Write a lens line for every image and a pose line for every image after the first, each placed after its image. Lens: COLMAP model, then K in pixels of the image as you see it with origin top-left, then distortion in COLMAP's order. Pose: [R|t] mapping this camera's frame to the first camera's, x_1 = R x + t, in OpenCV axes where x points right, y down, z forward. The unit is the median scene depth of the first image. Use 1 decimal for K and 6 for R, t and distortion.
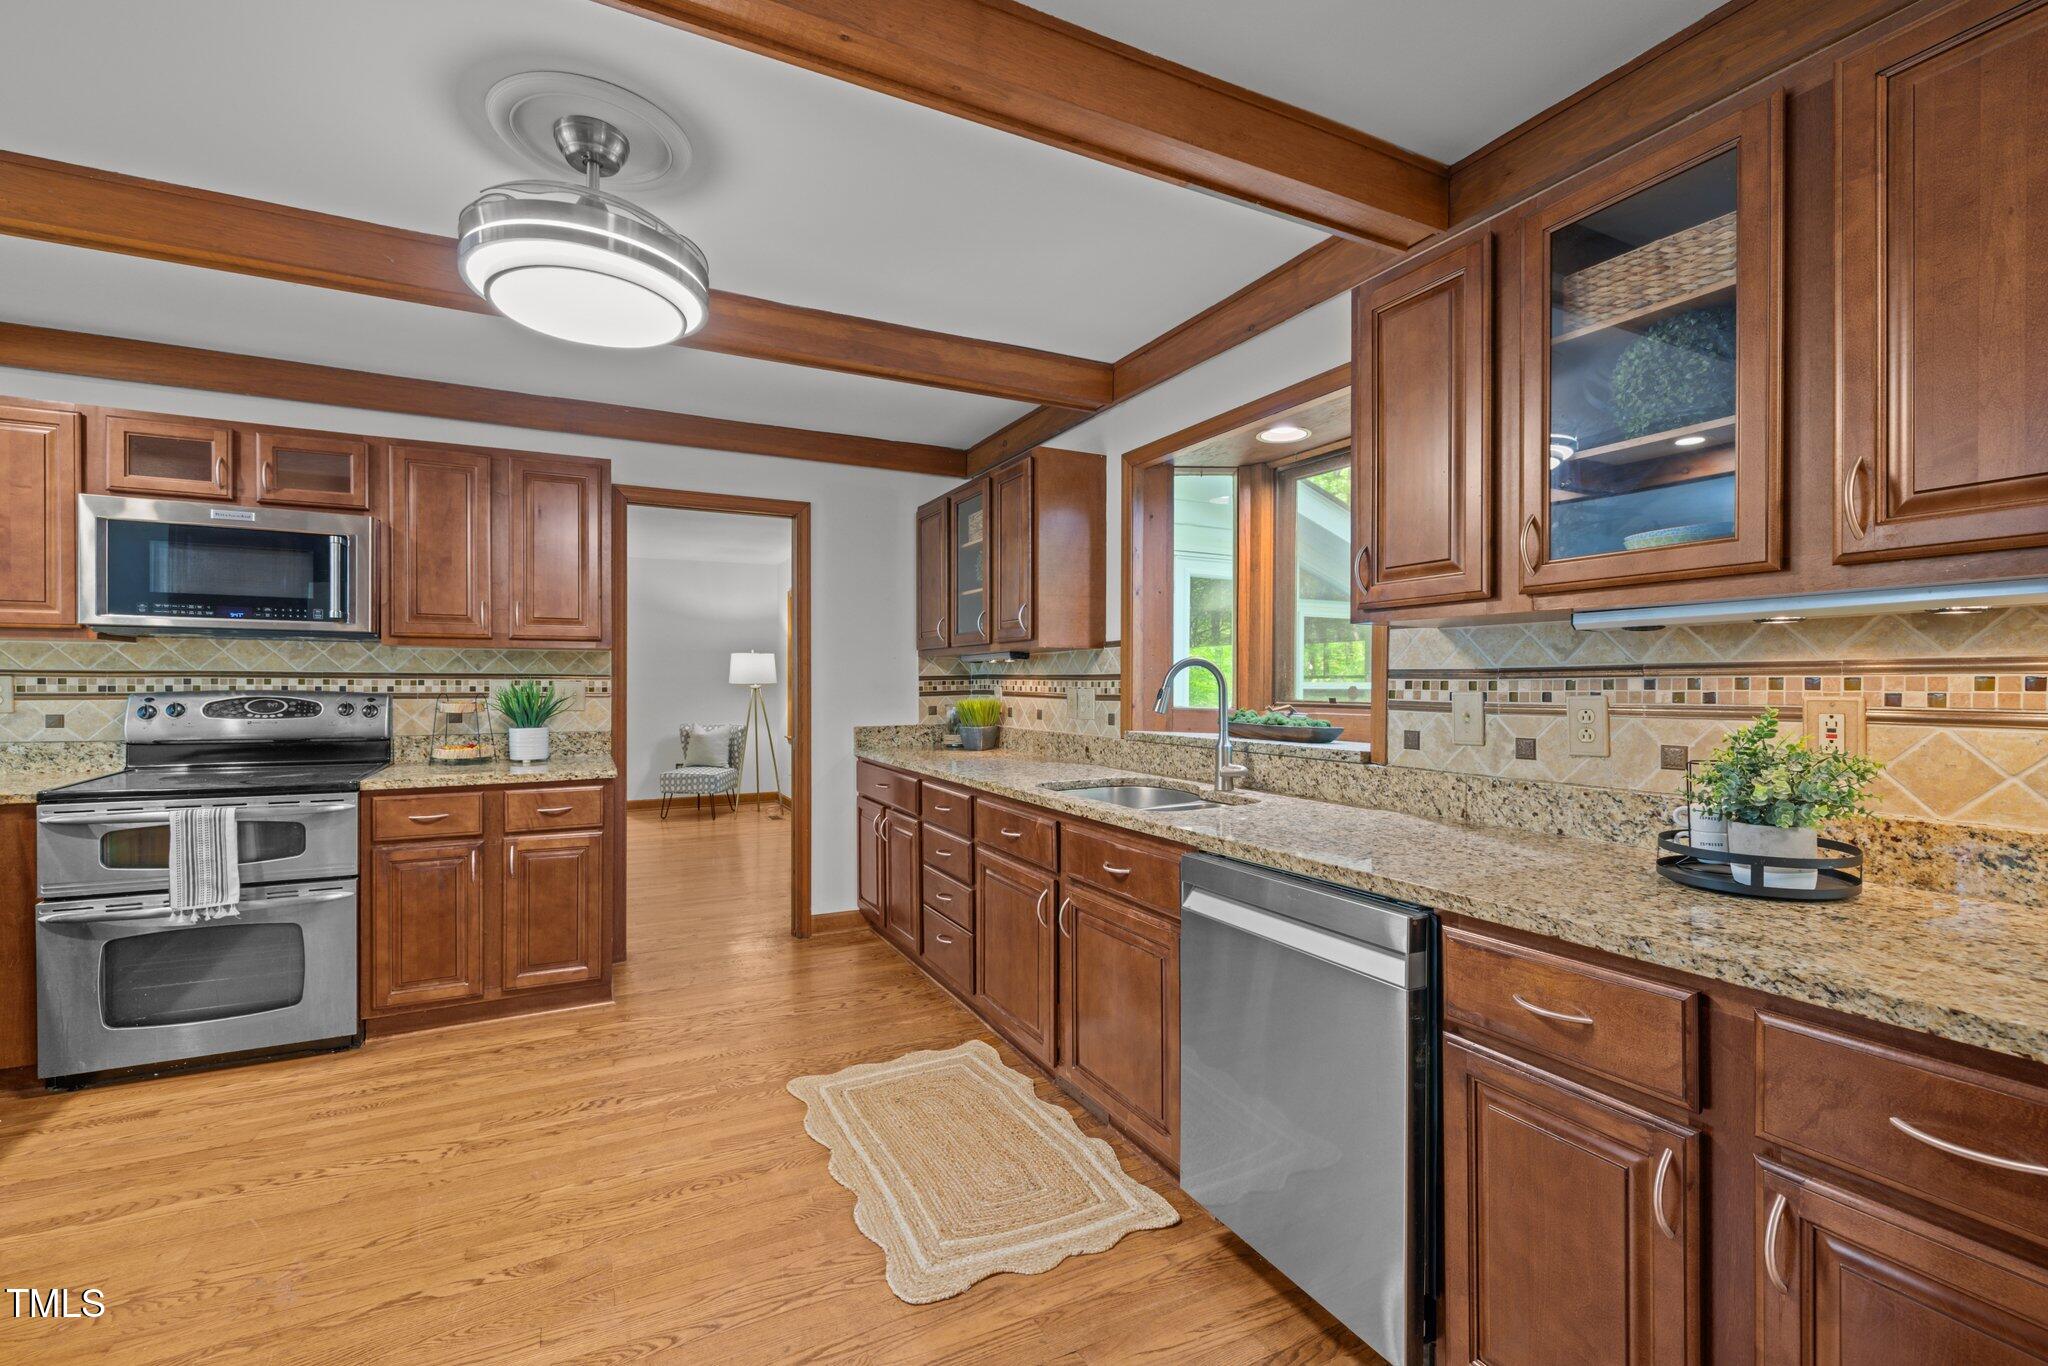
lens RADIAL K [[863.0, 0, 994.9], [0, 863.0, 677.8], [0, 0, 1]] dist [0.000702, -0.000070]
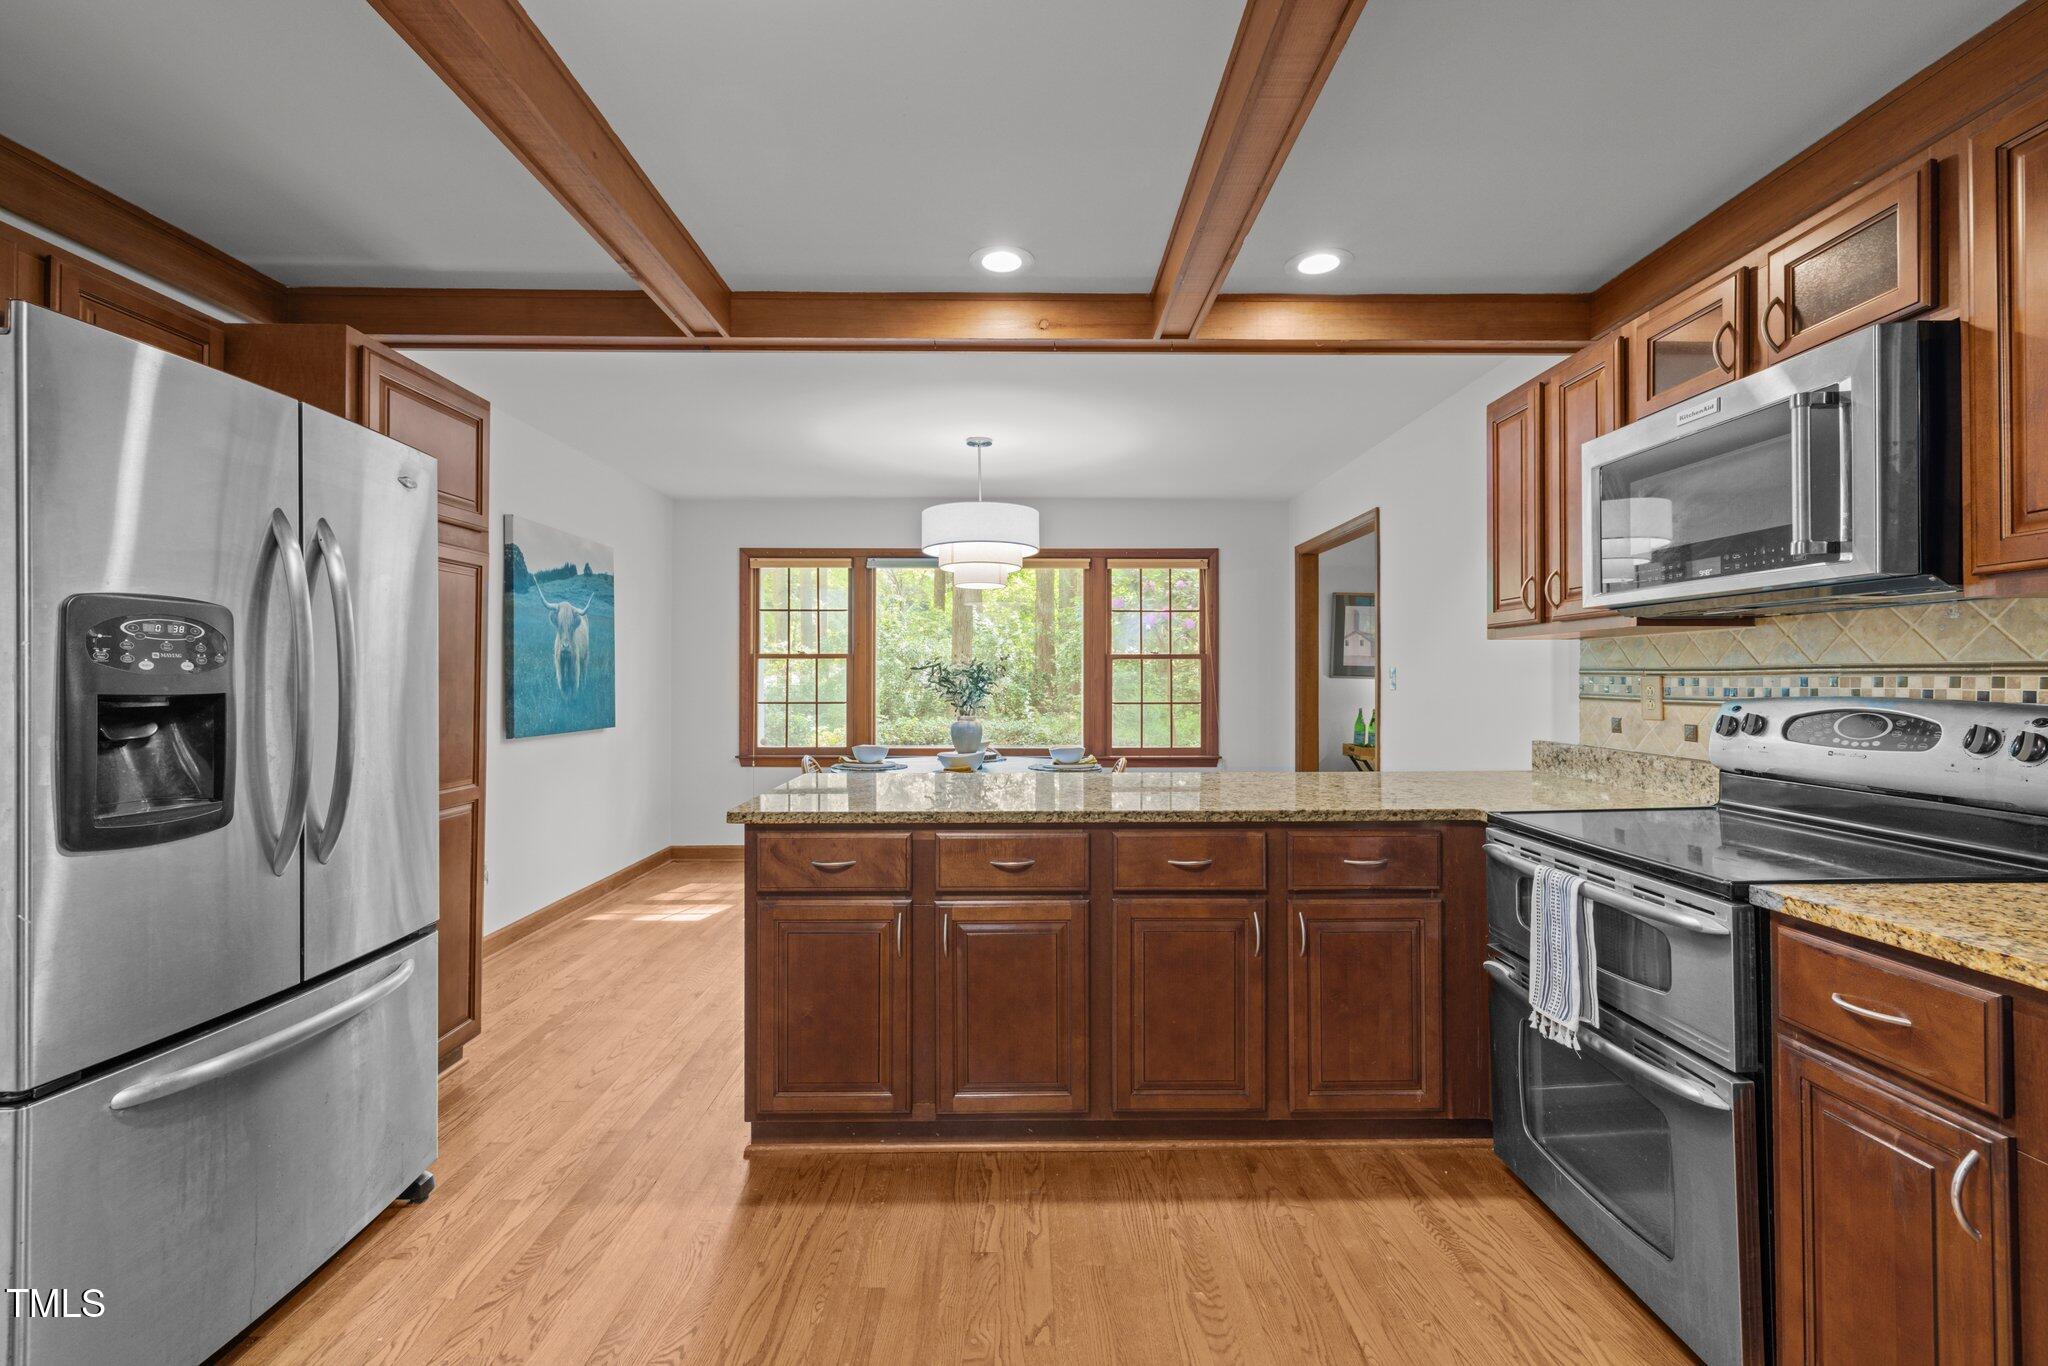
lens RADIAL K [[891.9, 0, 1021.1], [0, 891.9, 677.7], [0, 0, 1]] dist [0.004513, 0.000424]
pose [[-0.432403, -0.007793, -0.901647, -0.095319], [0.003528, 0.999940, -0.010334, 0.006227], [0.901674, -0.007650, -0.432350, 0.804064]]
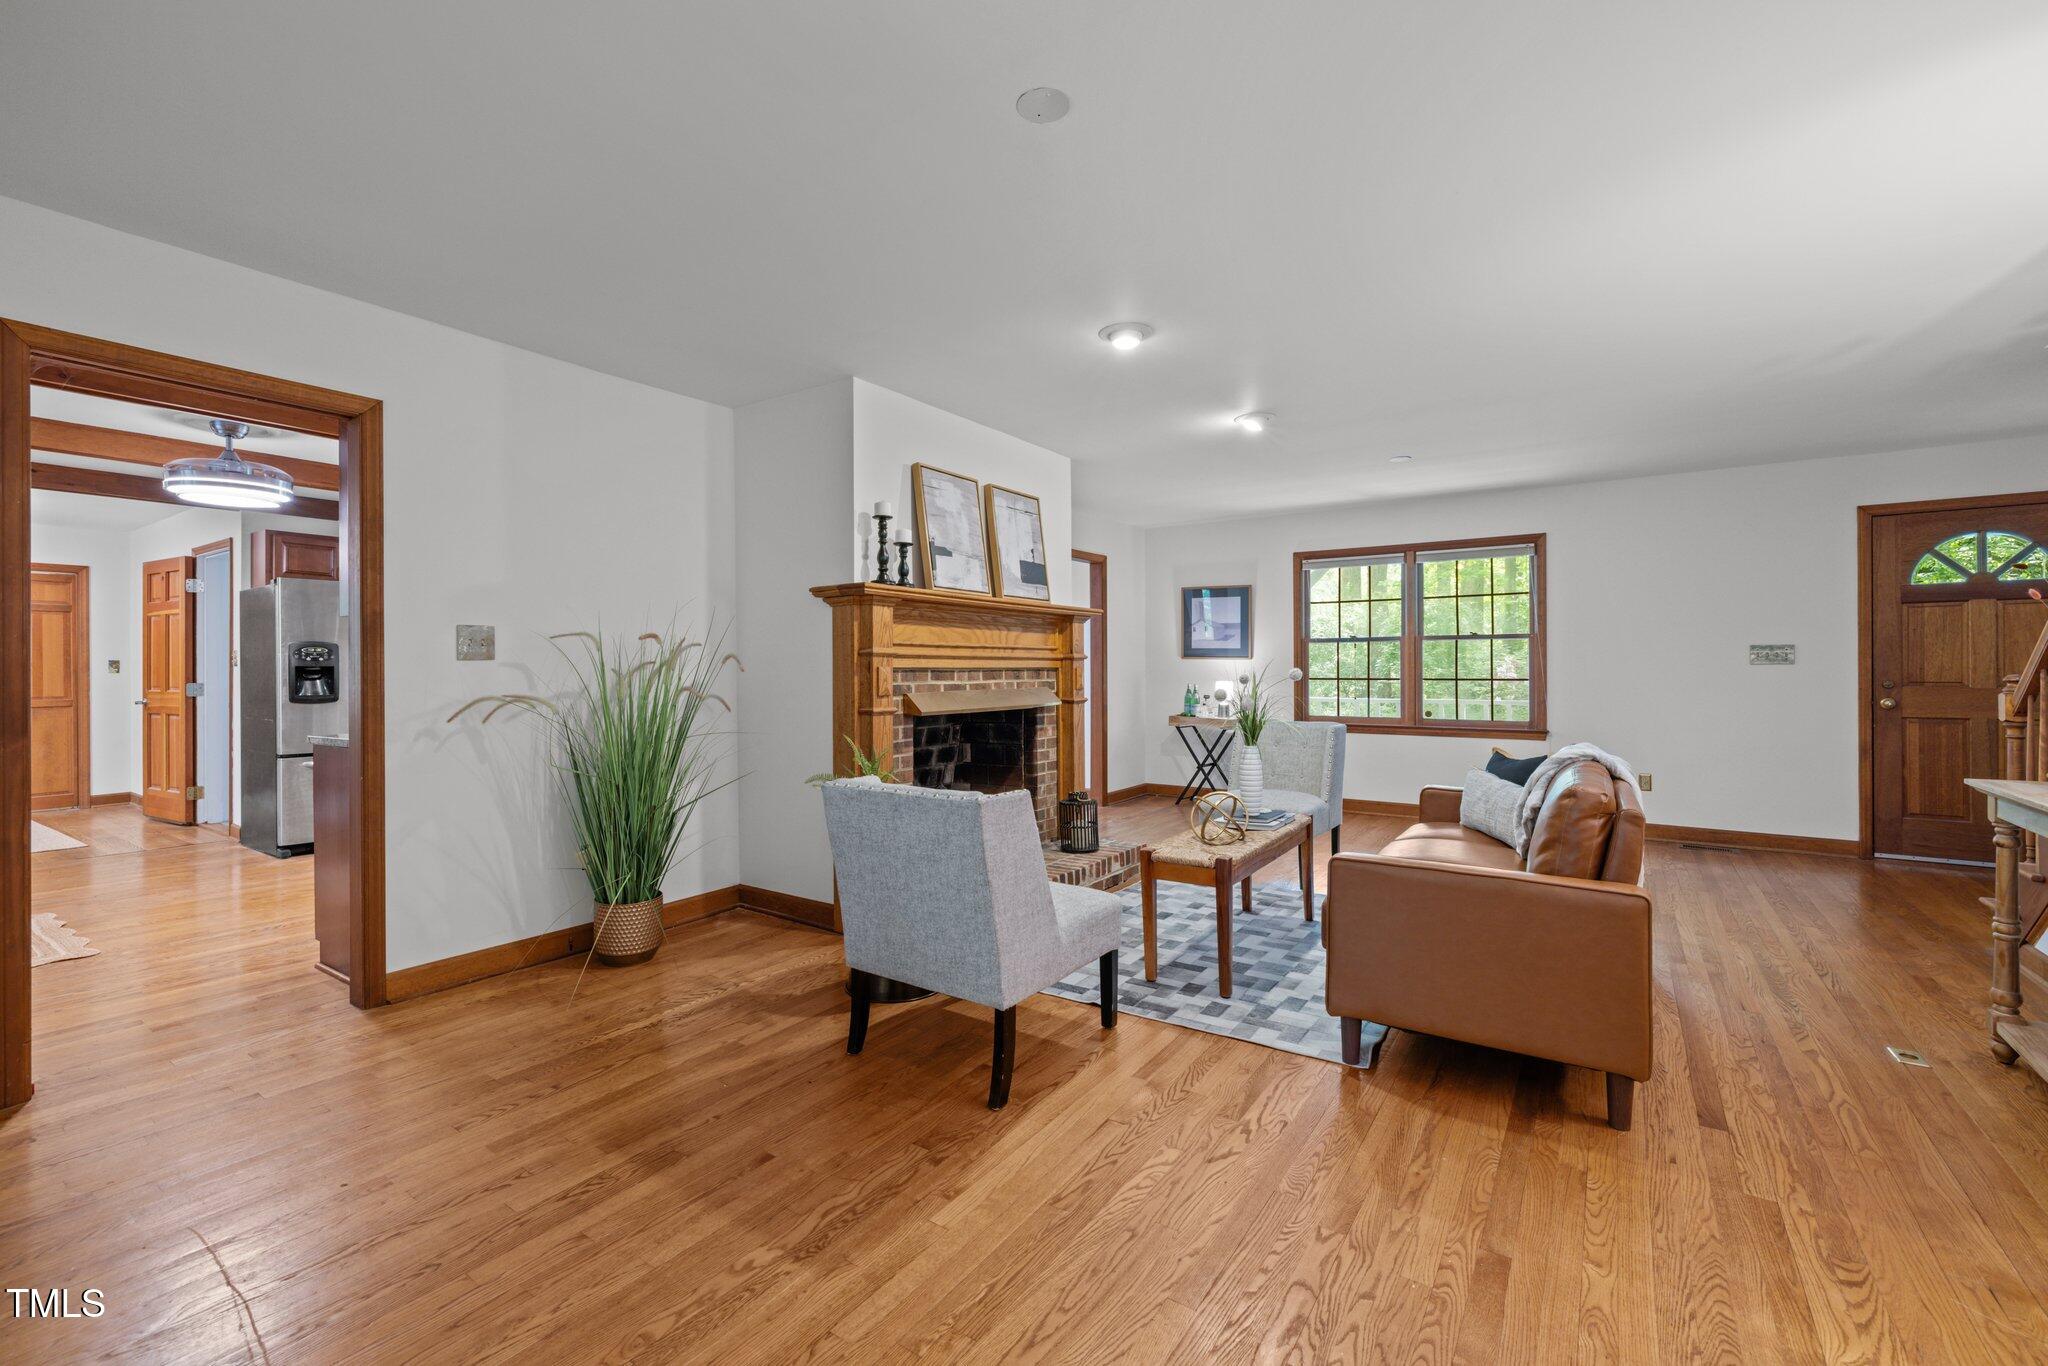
lens RADIAL K [[857.4, 0, 1019.4], [0, 857.4, 670.4], [0, 0, 1]] dist [-0.001128, -0.000239]
pose [[-0.868153, 0.001652, -0.496294, -0.722954], [0.005215, 0.999970, -0.005792, 0.034984], [0.496270, -0.007616, -0.868135, 2.504474]]
